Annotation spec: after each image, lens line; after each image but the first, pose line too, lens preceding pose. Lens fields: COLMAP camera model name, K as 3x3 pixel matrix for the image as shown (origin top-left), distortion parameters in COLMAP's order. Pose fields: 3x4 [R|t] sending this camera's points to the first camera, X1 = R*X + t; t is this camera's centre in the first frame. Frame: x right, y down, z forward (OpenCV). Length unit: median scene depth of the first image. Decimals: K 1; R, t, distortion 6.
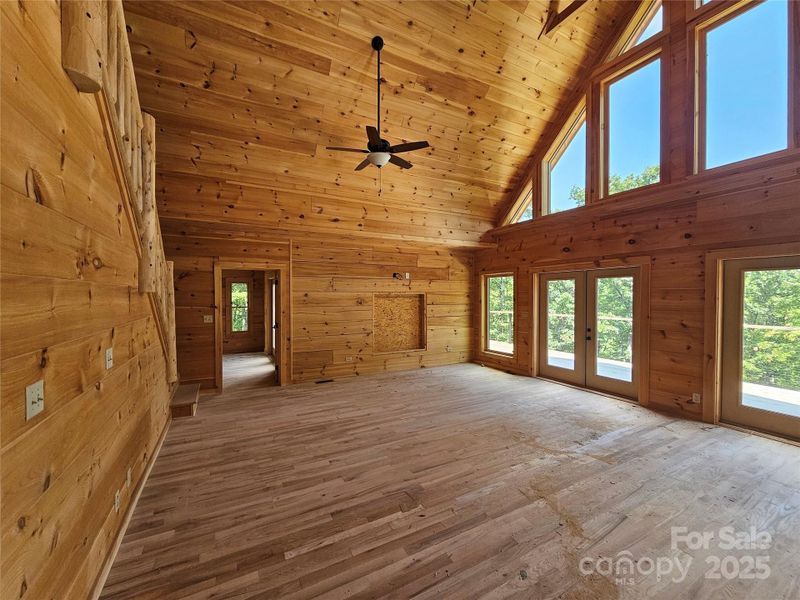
lens RADIAL K [[326.9, 0, 396.9], [0, 326.9, 301.6], [0, 0, 1]] dist [0.001960, -0.000028]
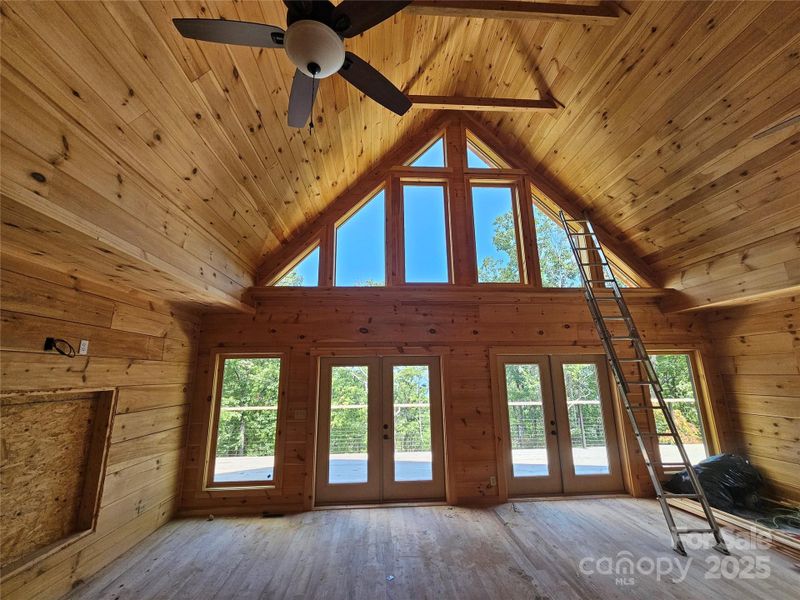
lens RADIAL K [[326.9, 0, 396.9], [0, 326.9, 301.6], [0, 0, 1]] dist [0.001960, -0.000028]
pose [[0.414435, 0.193401, 0.889291, -0.206474], [0.028913, 0.973867, -0.225269, -0.034524], [-0.909619, 0.119071, 0.398013, 0.526729]]
